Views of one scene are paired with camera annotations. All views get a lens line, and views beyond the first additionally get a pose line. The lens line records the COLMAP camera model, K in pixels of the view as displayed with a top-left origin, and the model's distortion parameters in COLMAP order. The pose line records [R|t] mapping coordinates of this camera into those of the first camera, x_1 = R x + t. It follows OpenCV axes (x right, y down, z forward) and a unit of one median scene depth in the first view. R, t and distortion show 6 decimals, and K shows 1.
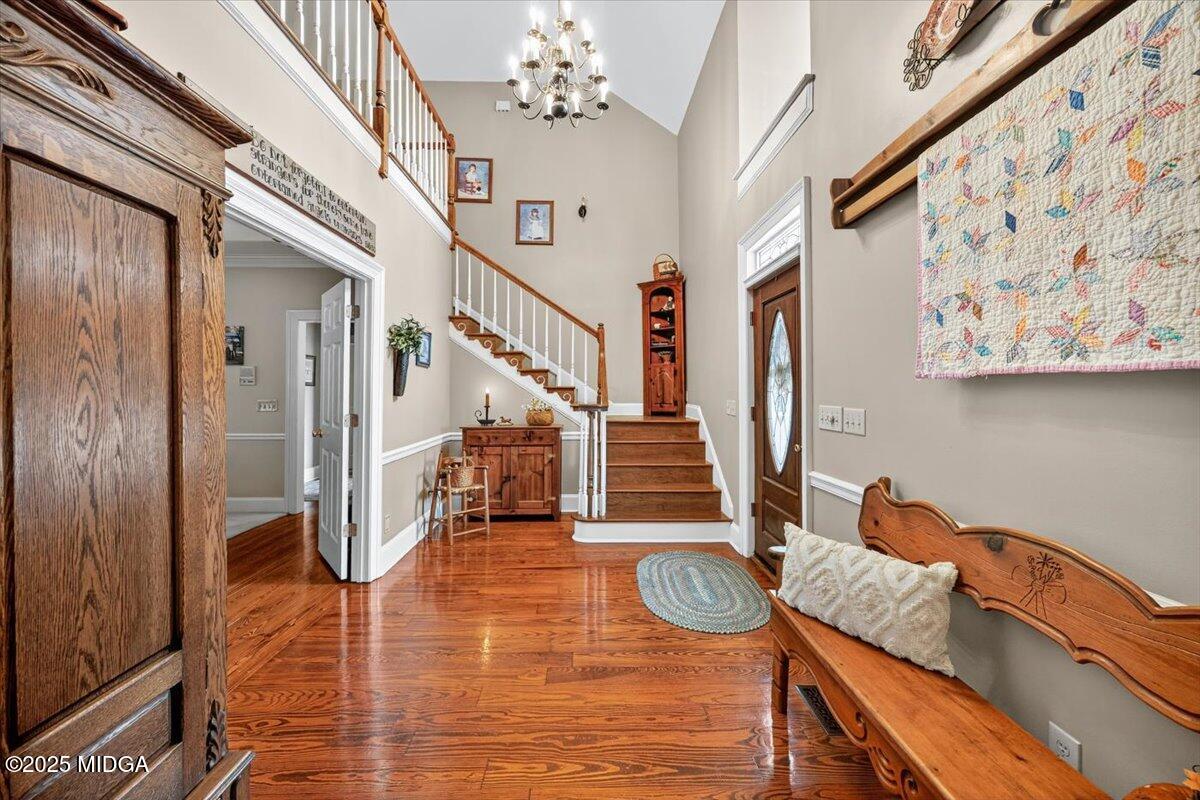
lens RADIAL K [[463.4, 0, 597.9], [0, 463.4, 392.4], [0, 0, 1]] dist [0.000595, 0.000019]
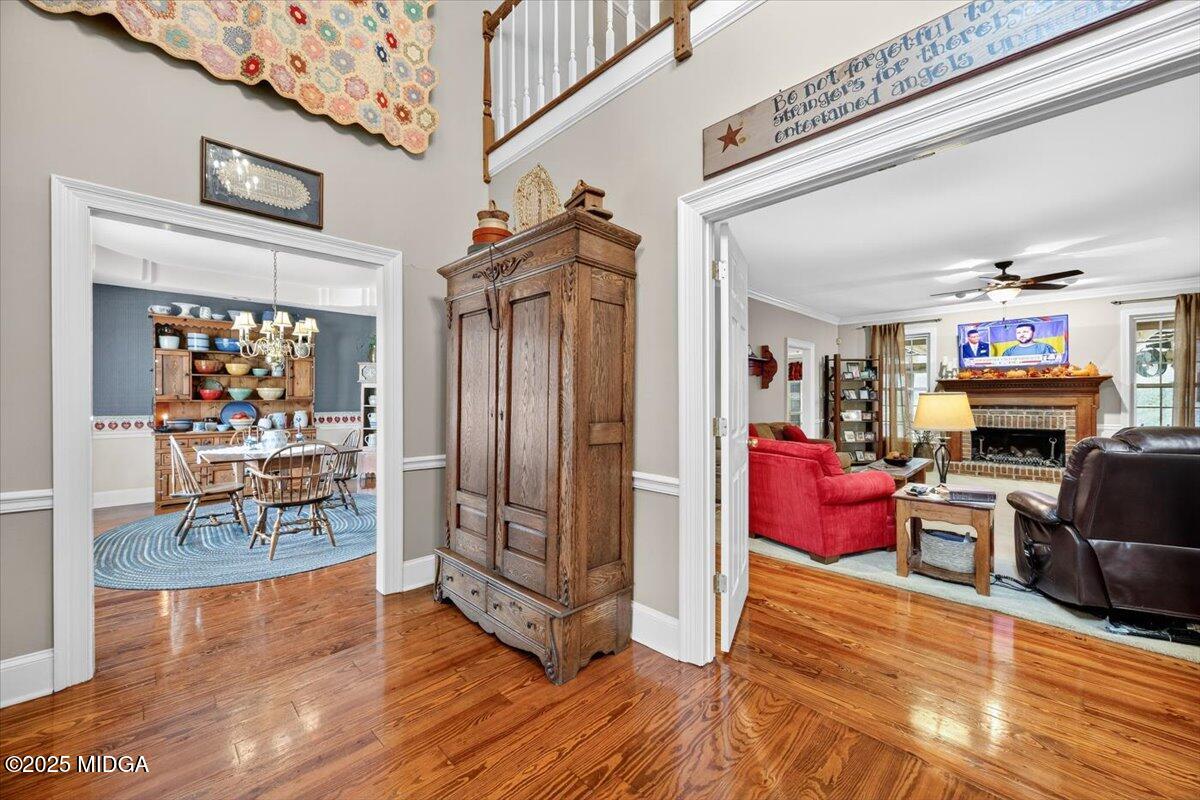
lens RADIAL K [[463.4, 0, 599.8], [0, 463.4, 400.2], [0, 0, 1]] dist [0.000595, 0.000019]
pose [[-0.719770, 0.003715, -0.694202, 0.138995], [-0.001297, 0.999977, 0.006695, 0.029525], [0.694211, 0.005719, -0.719749, 1.342635]]
